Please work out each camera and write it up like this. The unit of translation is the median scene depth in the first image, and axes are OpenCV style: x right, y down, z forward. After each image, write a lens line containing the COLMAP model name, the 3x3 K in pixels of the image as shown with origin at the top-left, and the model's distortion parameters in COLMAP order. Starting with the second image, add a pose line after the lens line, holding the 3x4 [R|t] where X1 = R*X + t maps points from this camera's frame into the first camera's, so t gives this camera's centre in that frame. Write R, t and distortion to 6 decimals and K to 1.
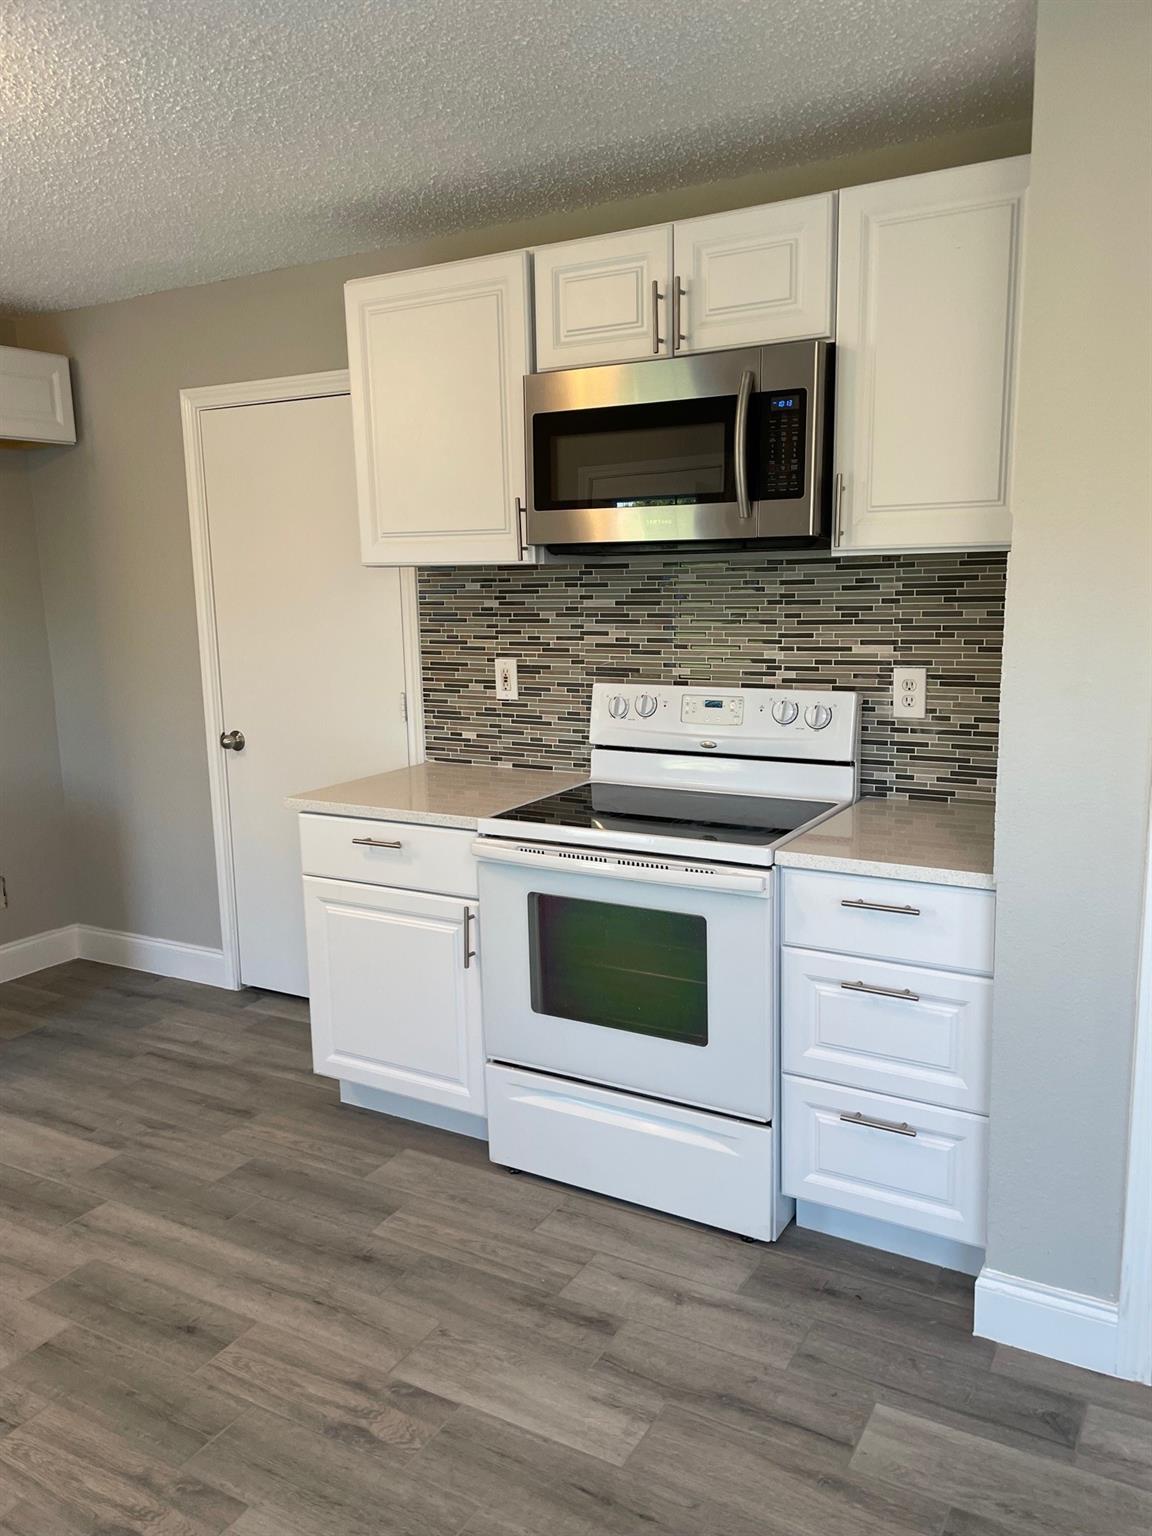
lens RADIAL K [[1150.0, 0, 577.9], [0, 1150.0, 767.1], [0, 0, 1]] dist [-0.002142, -0.014170]
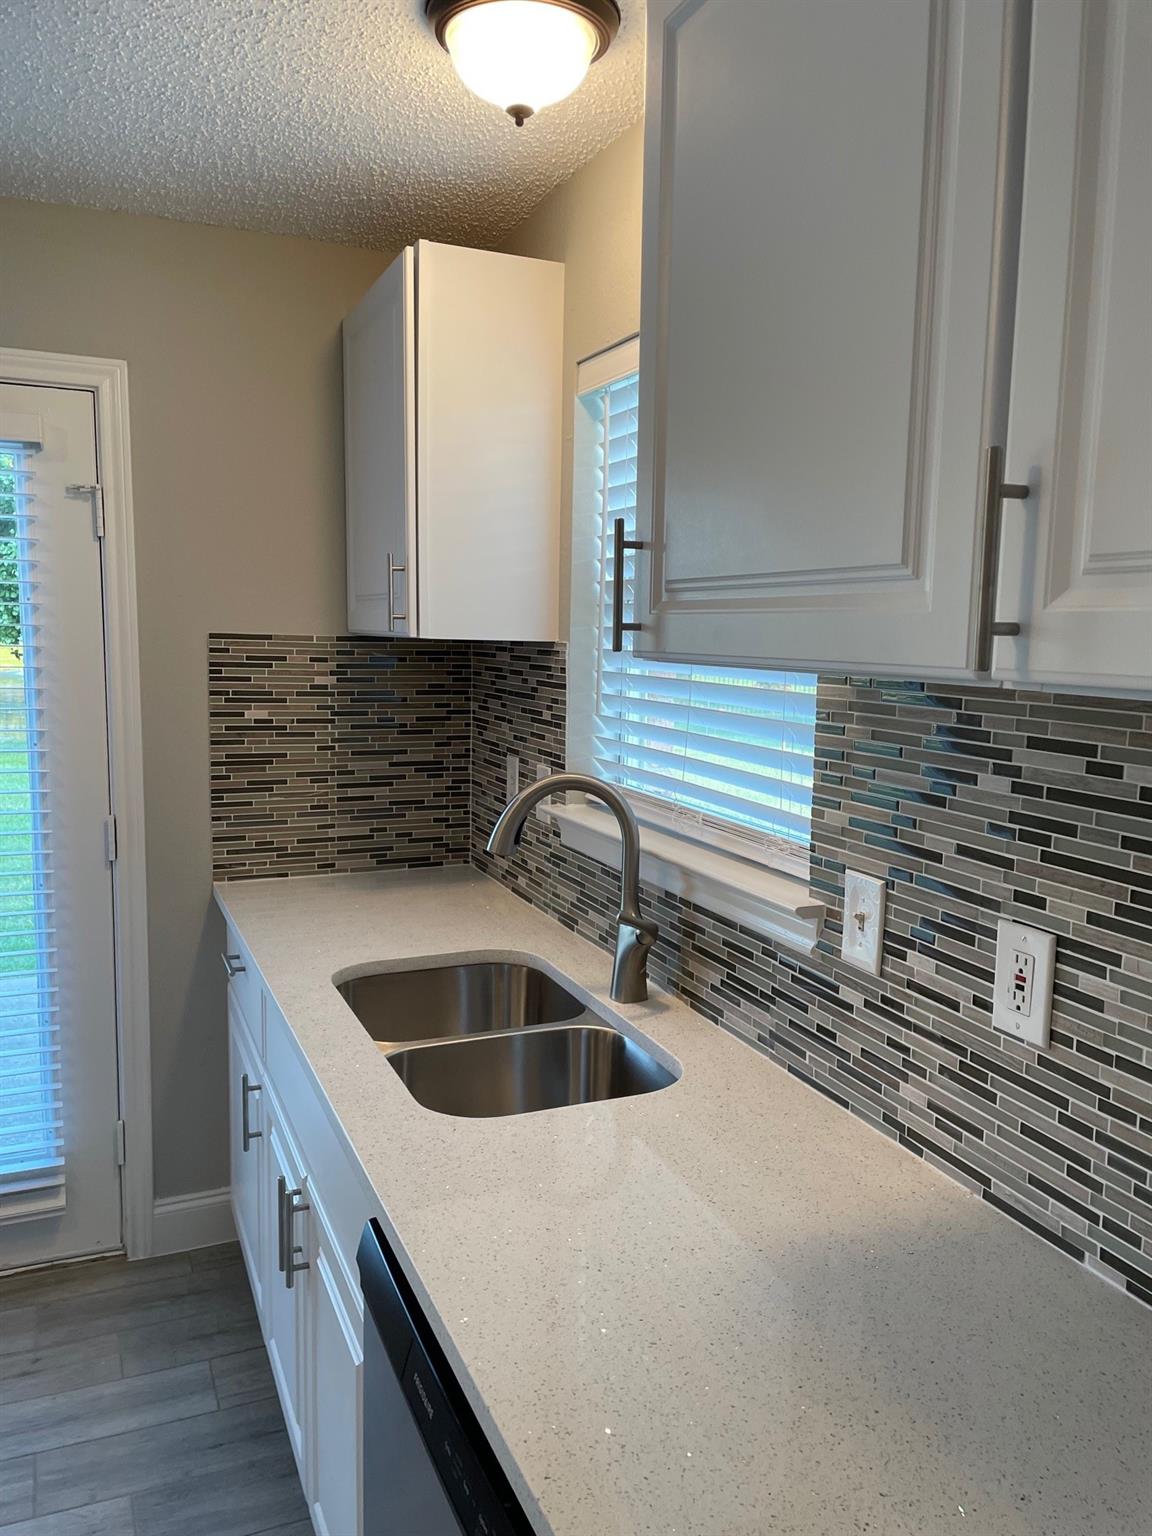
lens RADIAL K [[1150.0, 0, 578.3], [0, 1150.0, 769.1], [0, 0, 1]] dist [-0.002142, -0.014170]
pose [[0.597984, -0.060680, 0.799207, -0.603426], [0.112772, 0.993581, -0.008940, -0.047628], [-0.793535, 0.095474, 0.600989, 0.343550]]
